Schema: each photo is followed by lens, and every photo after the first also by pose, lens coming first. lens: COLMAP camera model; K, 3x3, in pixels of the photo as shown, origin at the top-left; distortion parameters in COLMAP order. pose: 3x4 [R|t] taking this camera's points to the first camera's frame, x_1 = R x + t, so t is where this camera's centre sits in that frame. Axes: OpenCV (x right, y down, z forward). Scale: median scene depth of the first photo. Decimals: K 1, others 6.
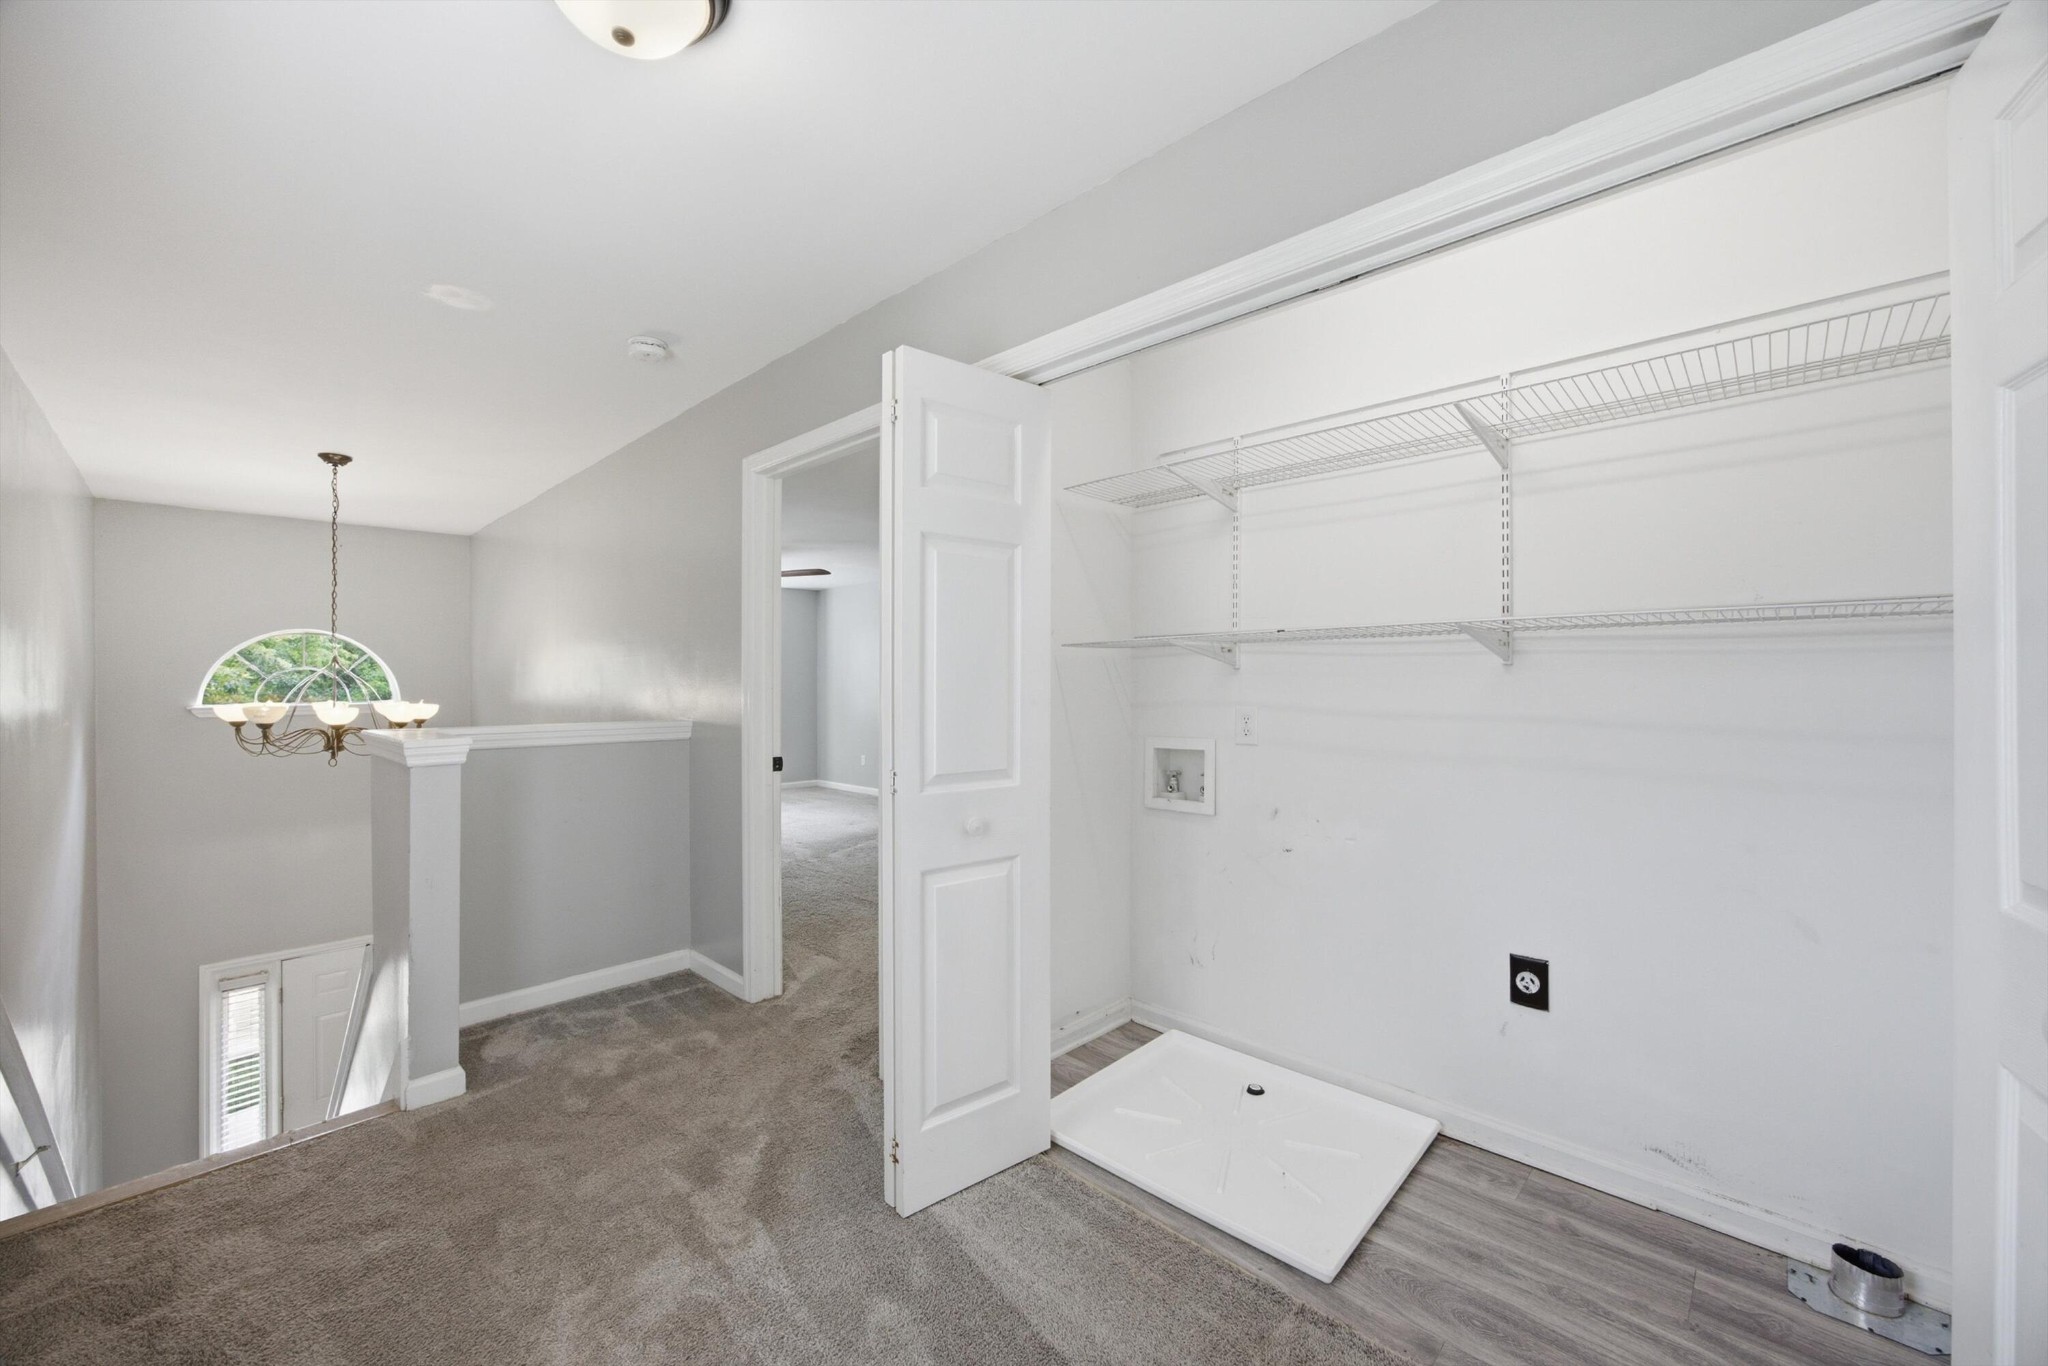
lens RADIAL K [[799.6, 0, 1023.6], [0, 799.6, 685.4], [0, 0, 1]] dist [-0.002752, 0.000661]
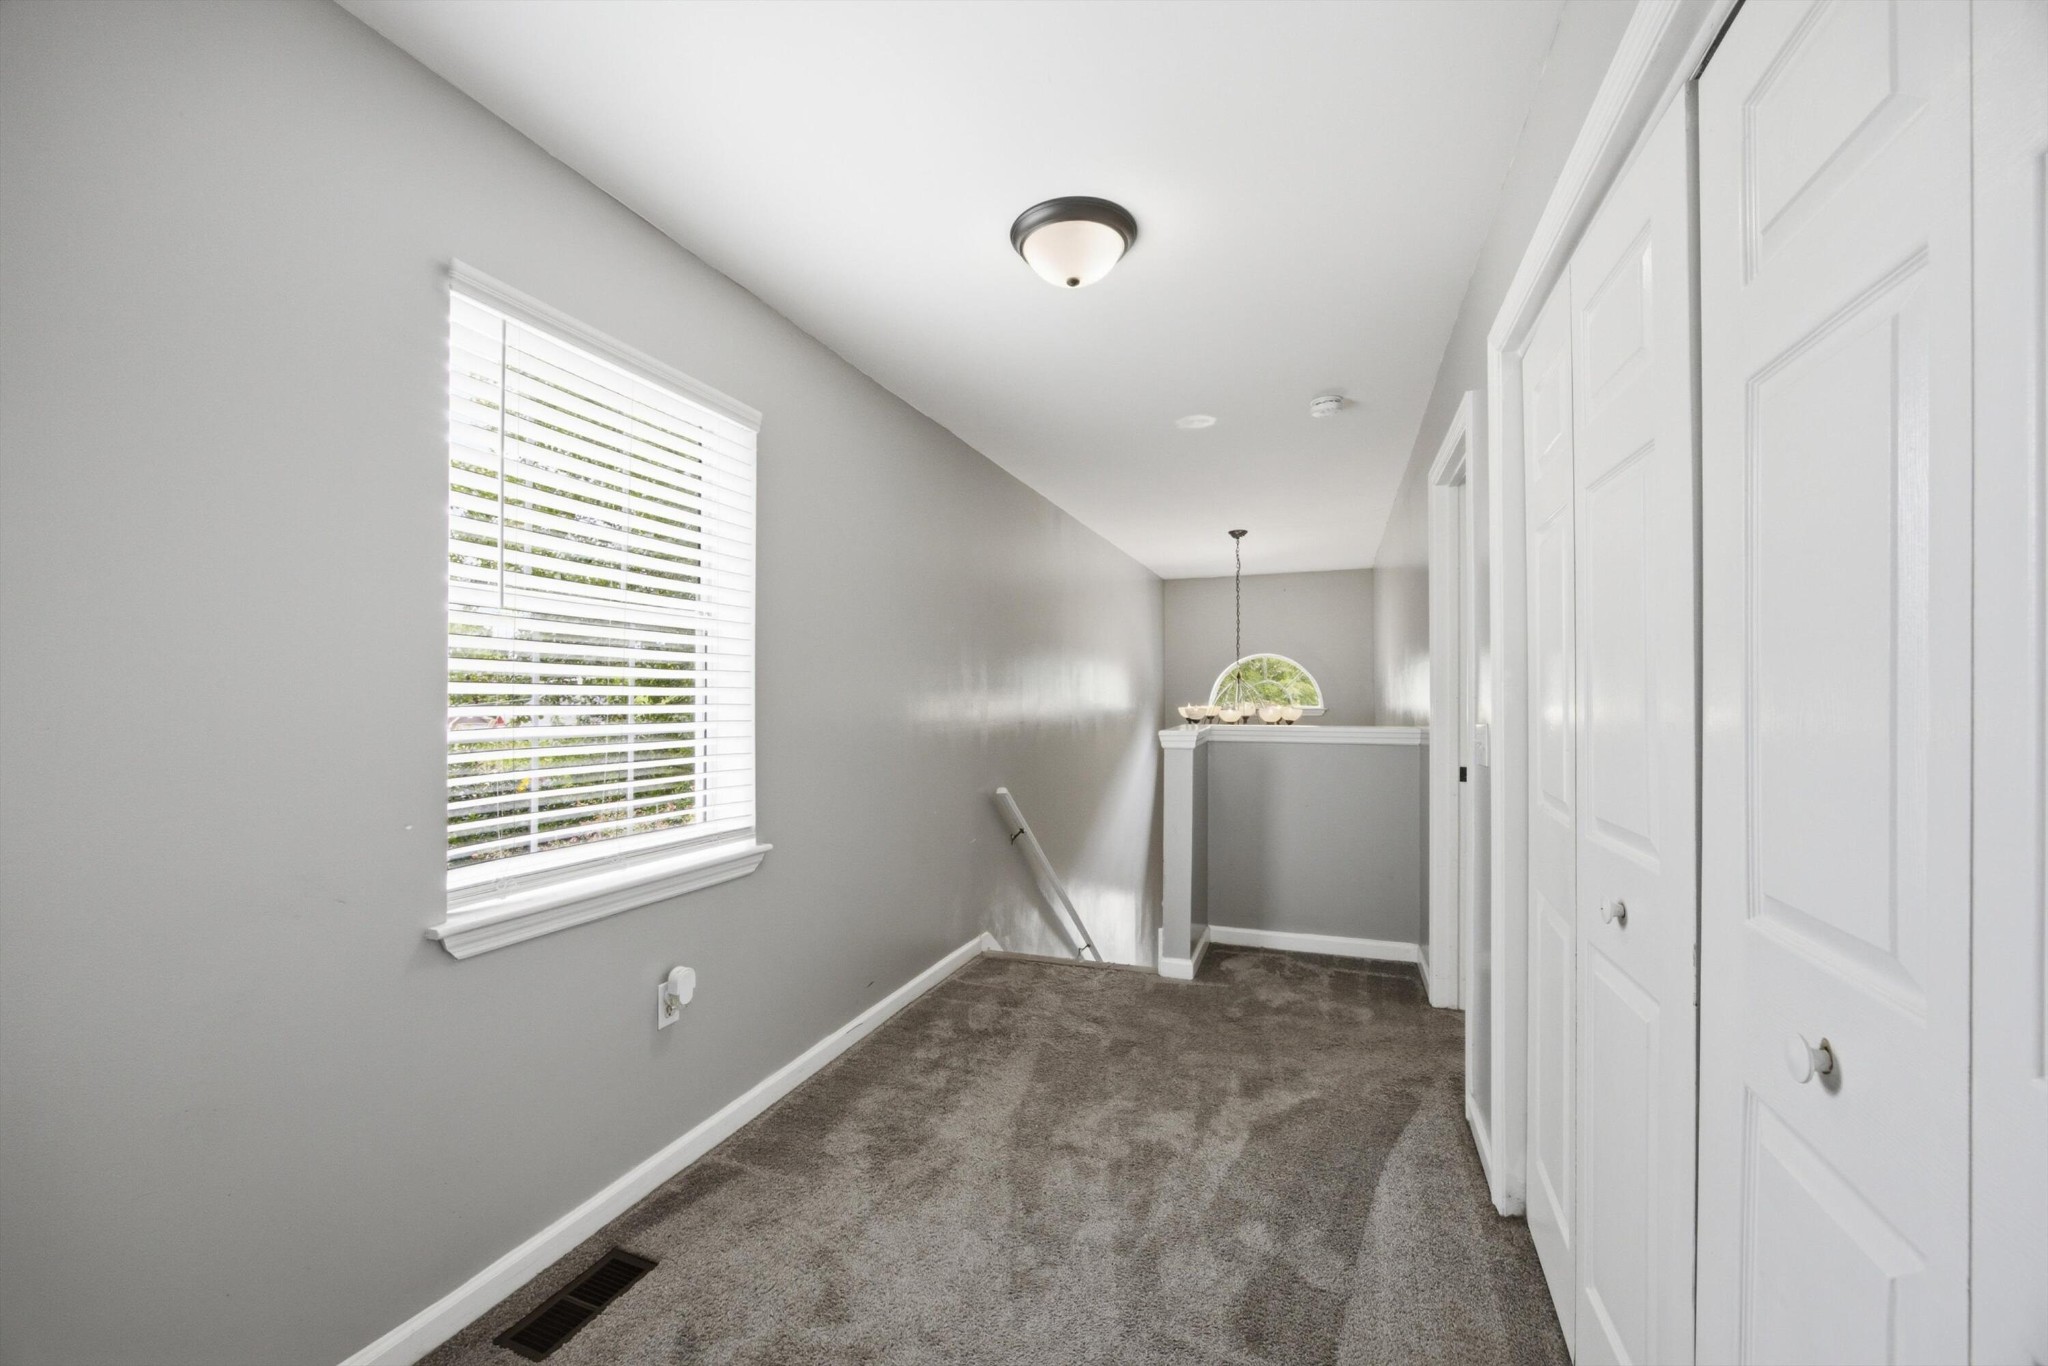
lens RADIAL K [[799.6, 0, 1025.5], [0, 799.6, 693.7], [0, 0, 1]] dist [-0.002752, 0.000661]
pose [[0.404991, 0.001494, -0.914319, 0.486322], [-0.002569, 0.999997, 0.000496, 0.000003], [0.914317, 0.002148, 0.404993, 0.147506]]
